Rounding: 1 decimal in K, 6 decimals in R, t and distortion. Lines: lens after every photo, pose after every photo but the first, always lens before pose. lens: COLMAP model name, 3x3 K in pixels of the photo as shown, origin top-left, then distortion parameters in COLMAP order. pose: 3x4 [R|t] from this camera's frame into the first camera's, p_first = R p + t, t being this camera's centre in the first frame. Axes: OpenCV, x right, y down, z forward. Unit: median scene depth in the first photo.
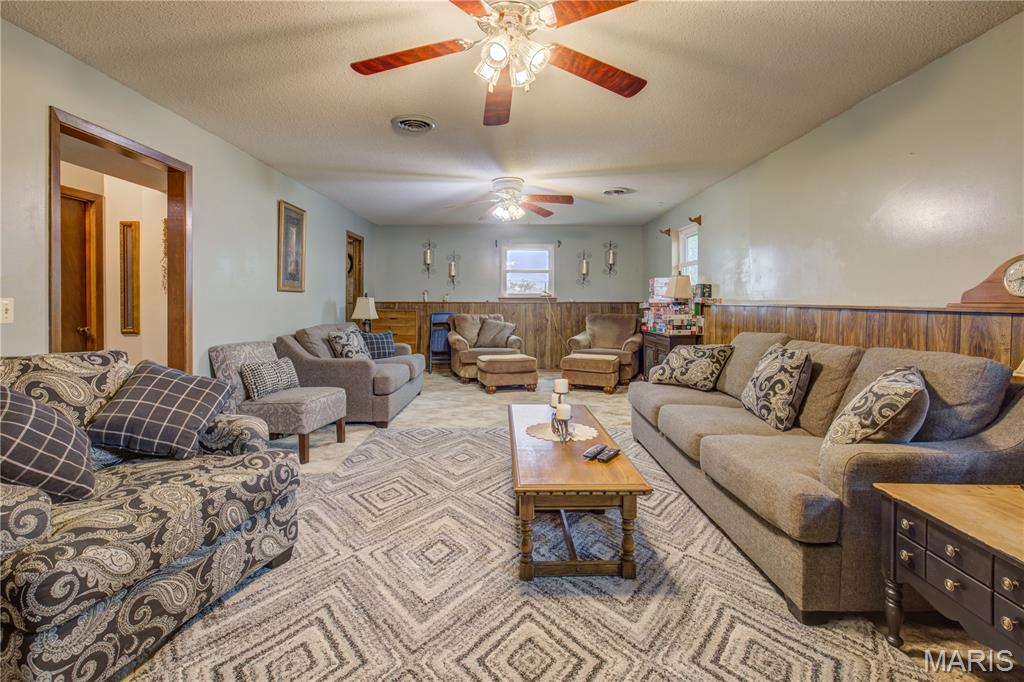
lens RADIAL K [[470.5, 0, 503.5], [0, 470.5, 298.6], [0, 0, 1]] dist [-0.002731, 0.000280]
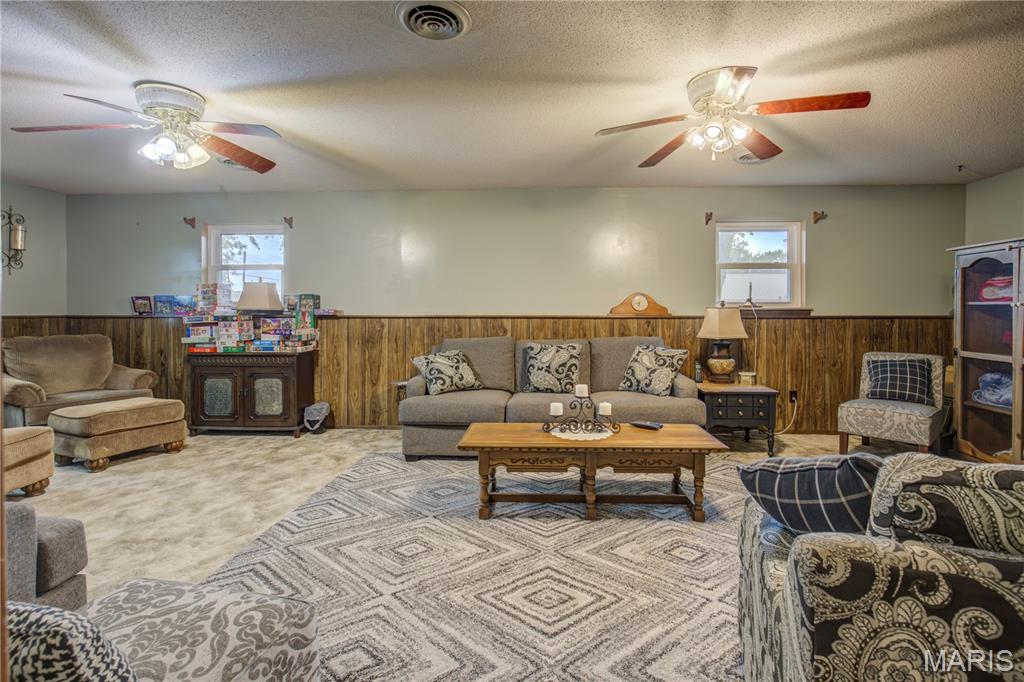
lens RADIAL K [[470.5, 0, 546.5], [0, 470.5, 317.4], [0, 0, 1]] dist [-0.002731, 0.000280]
pose [[0.053647, -0.014637, 0.998453, -0.856748], [-0.002249, 0.999888, 0.014779, -0.001590], [-0.998557, -0.003039, 0.053608, 0.899780]]
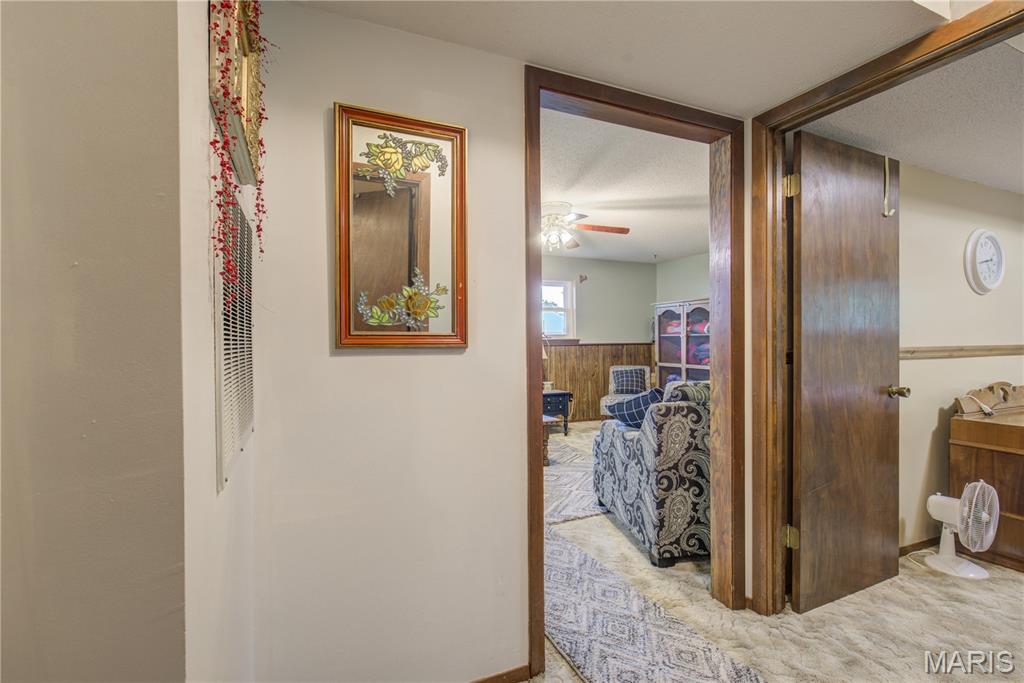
lens RADIAL K [[470.5, 0, 509.0], [0, 470.5, 345.1], [0, 0, 1]] dist [-0.002731, 0.000280]
pose [[-0.389182, -0.003040, 0.921156, -1.272236], [0.006112, 0.999964, 0.005882, 0.004784], [-0.921141, 0.007919, -0.389149, 1.333523]]
